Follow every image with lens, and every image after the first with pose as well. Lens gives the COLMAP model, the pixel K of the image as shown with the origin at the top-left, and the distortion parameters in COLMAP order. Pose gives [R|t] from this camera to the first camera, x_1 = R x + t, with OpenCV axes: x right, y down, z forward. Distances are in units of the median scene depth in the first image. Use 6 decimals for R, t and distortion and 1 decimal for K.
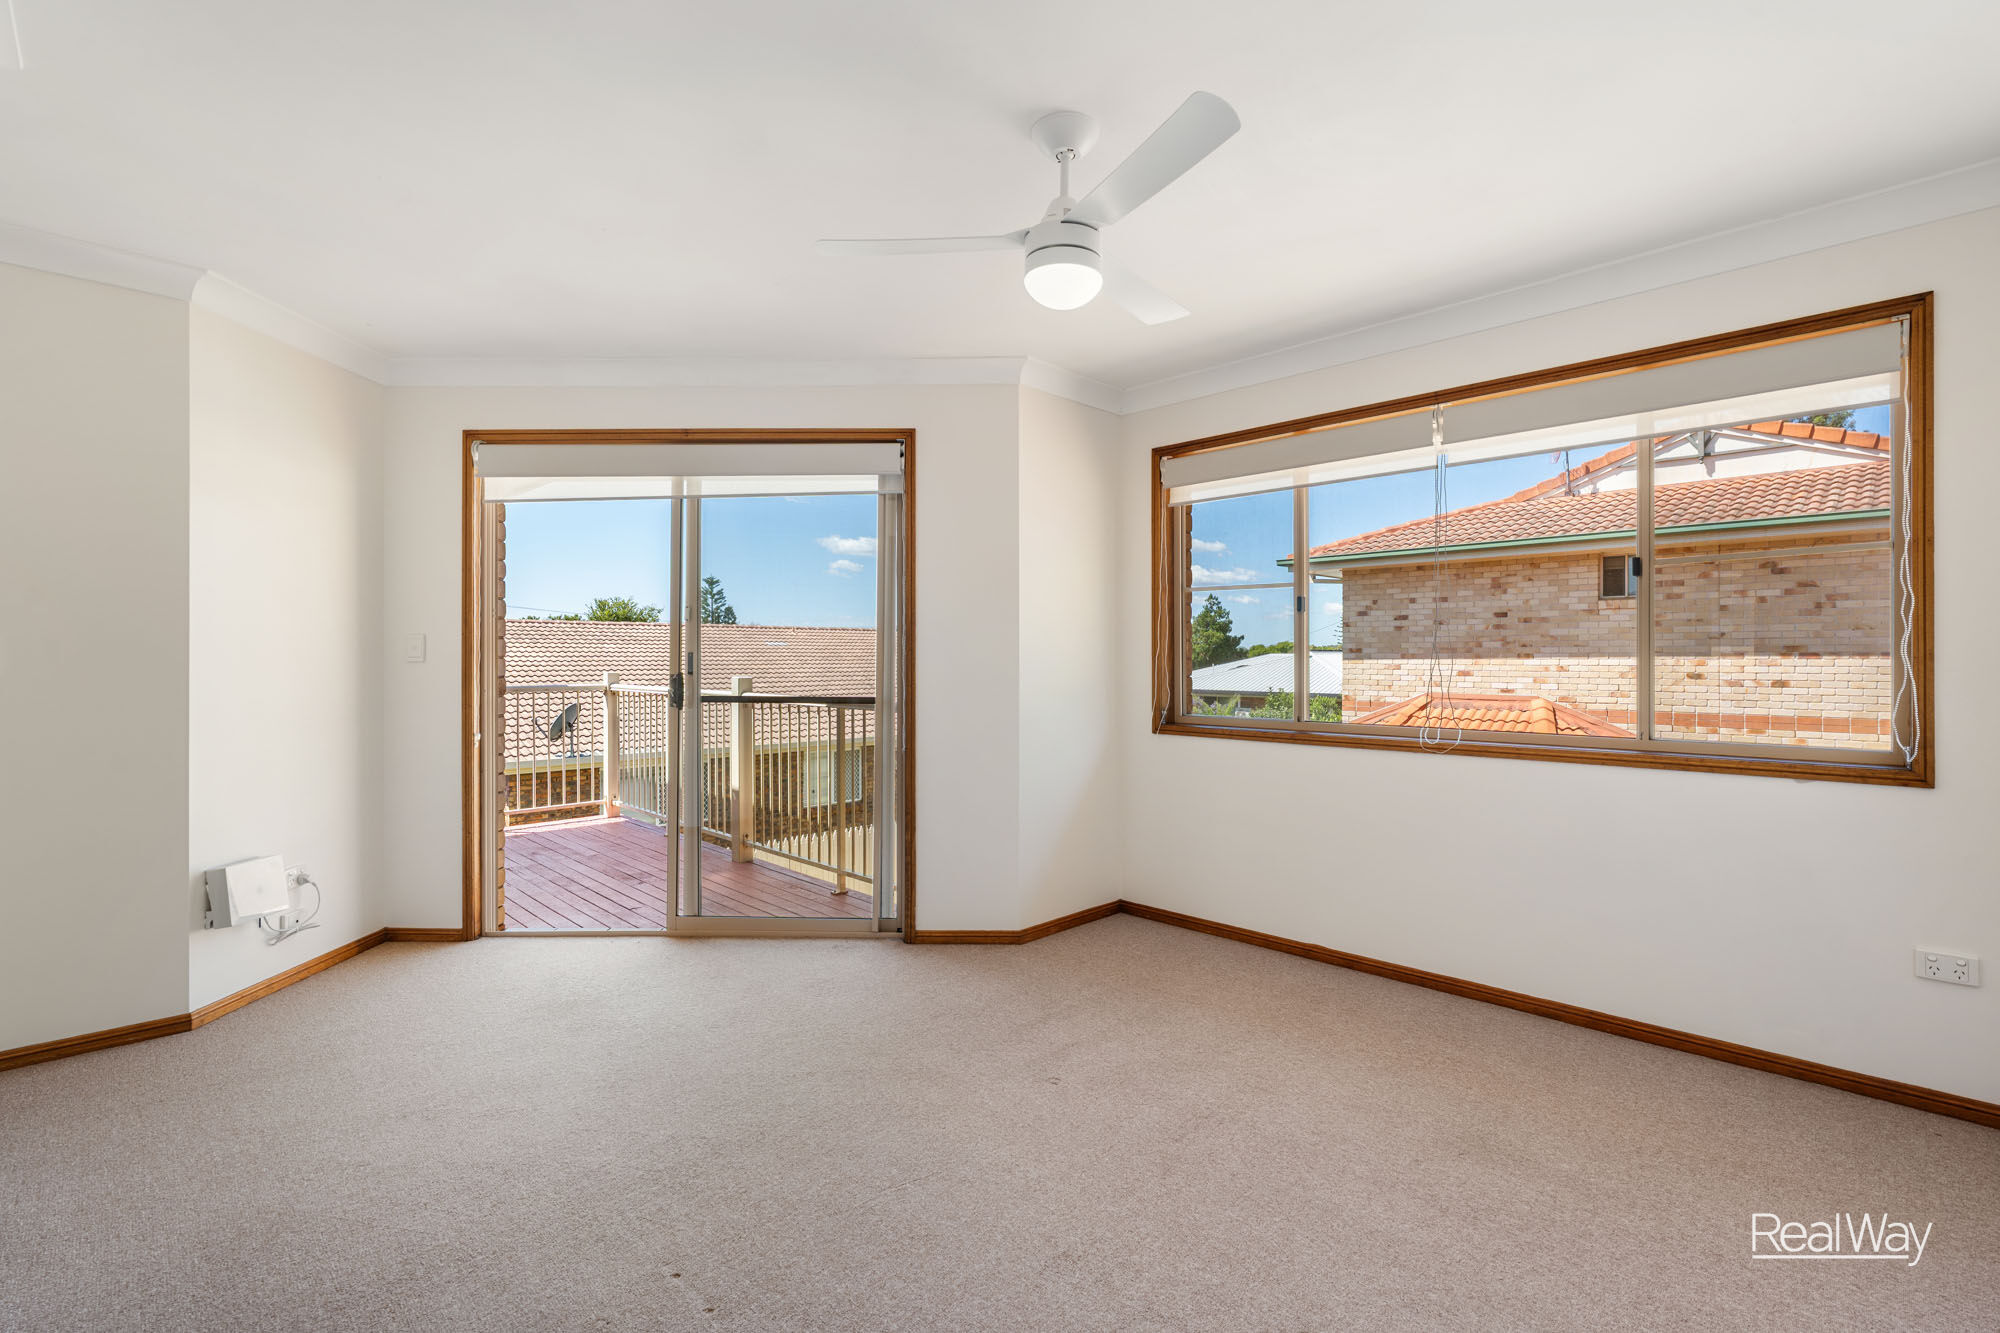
lens RADIAL K [[910.6, 0, 1000.2], [0, 910.6, 657.7], [0, 0, 1]] dist [-0.003009, 0.000173]
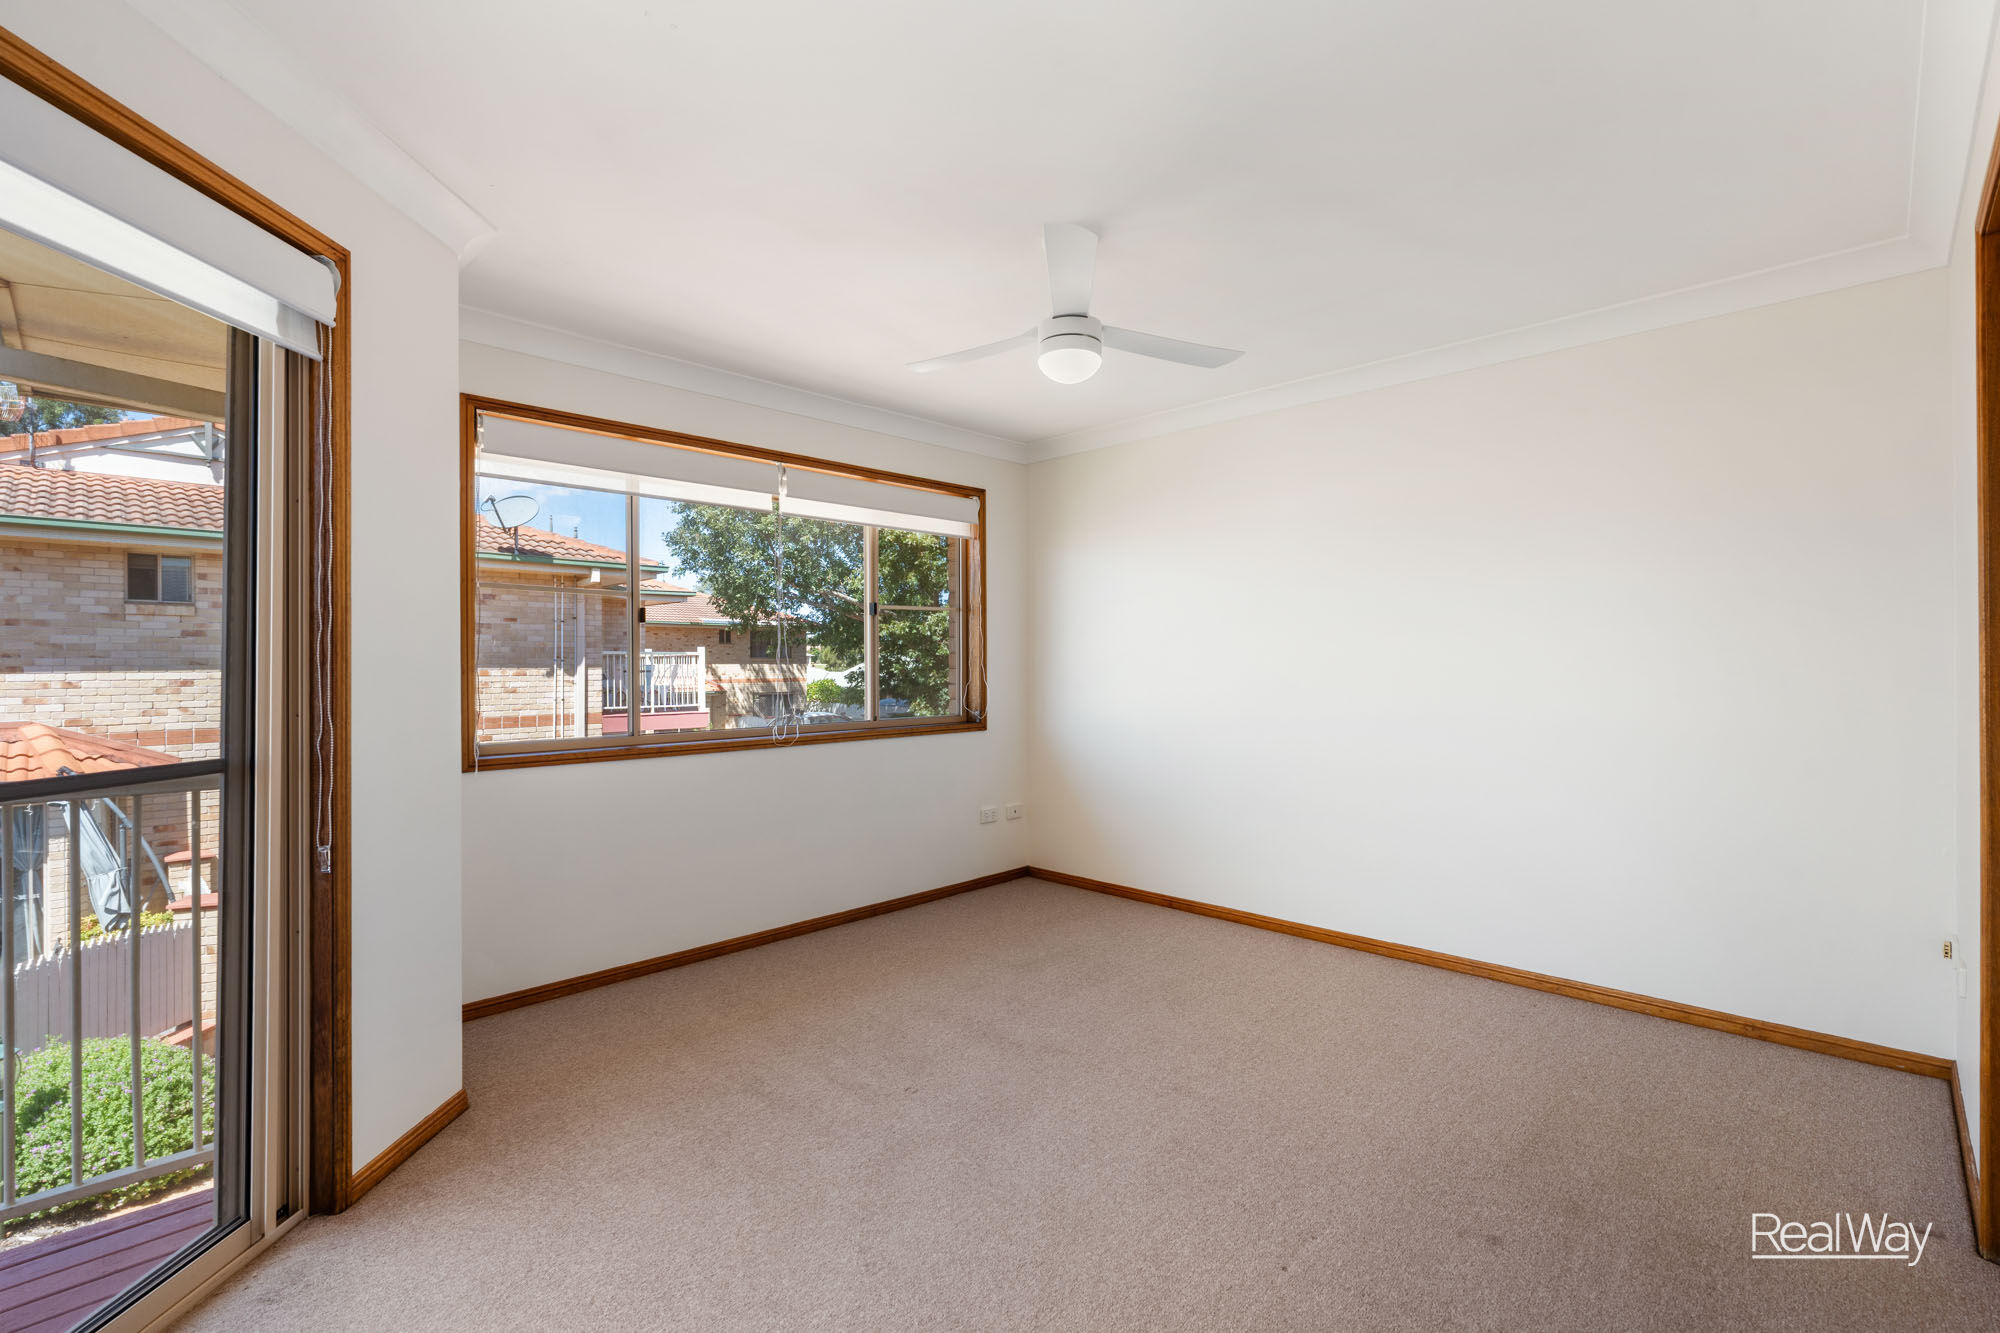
lens RADIAL K [[910.6, 0, 998.7], [0, 910.6, 663.6], [0, 0, 1]] dist [-0.003009, 0.000173]
pose [[-0.029539, 0.002242, 0.999561, -0.209161], [0.005670, 0.999982, -0.002075, -0.000582], [-0.999548, 0.005607, -0.029551, 0.205529]]
